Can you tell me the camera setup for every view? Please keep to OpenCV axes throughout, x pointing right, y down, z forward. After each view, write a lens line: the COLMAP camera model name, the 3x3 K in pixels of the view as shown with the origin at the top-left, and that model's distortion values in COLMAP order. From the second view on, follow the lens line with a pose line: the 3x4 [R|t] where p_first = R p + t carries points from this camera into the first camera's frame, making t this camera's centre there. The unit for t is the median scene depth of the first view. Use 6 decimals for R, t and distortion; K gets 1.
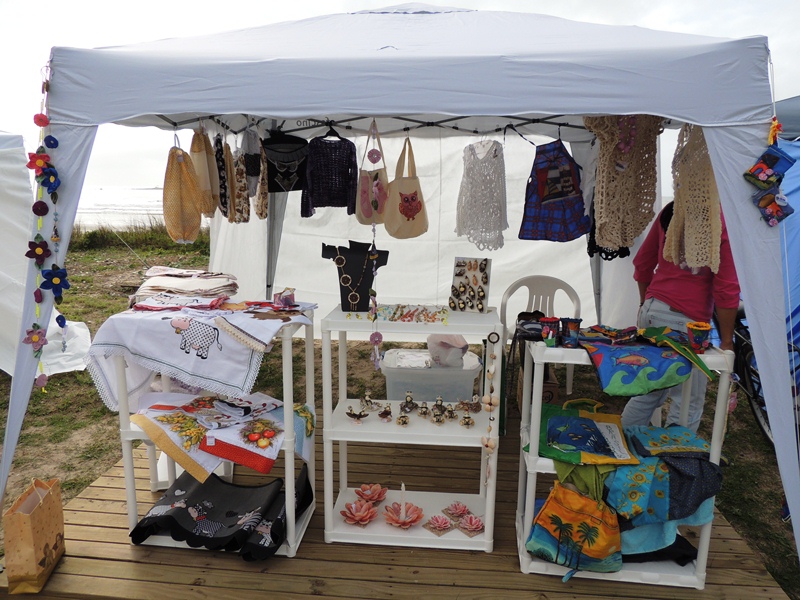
lens RADIAL K [[560.6, 0, 399.8], [0, 560.6, 301.0], [0, 0, 1]] dist [-0.021164, -0.002582]
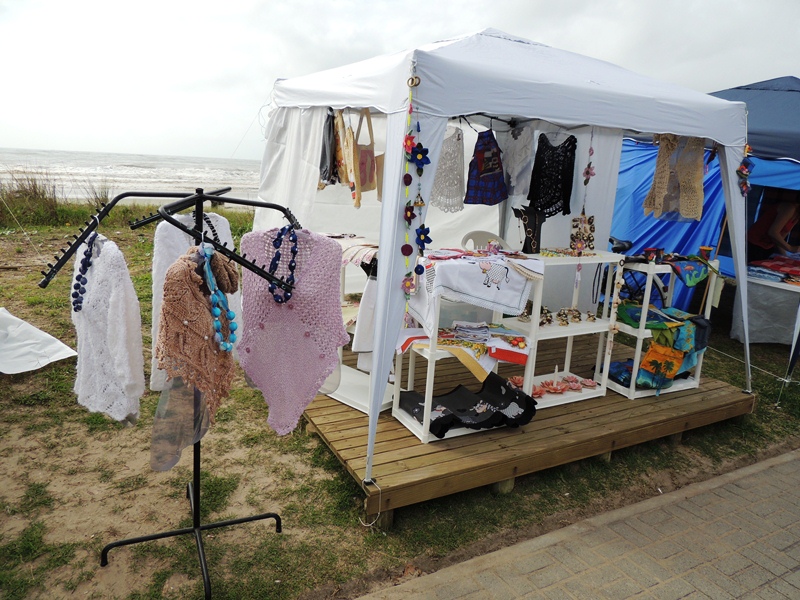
lens RADIAL K [[560.6, 0, 399.9], [0, 560.6, 300.0], [0, 0, 1]] dist [-0.021164, -0.002582]
pose [[0.840642, -0.097425, 0.532757, -1.287793], [0.065624, 0.994763, 0.078363, 0.001961], [-0.537601, -0.030914, 0.842632, -0.054086]]
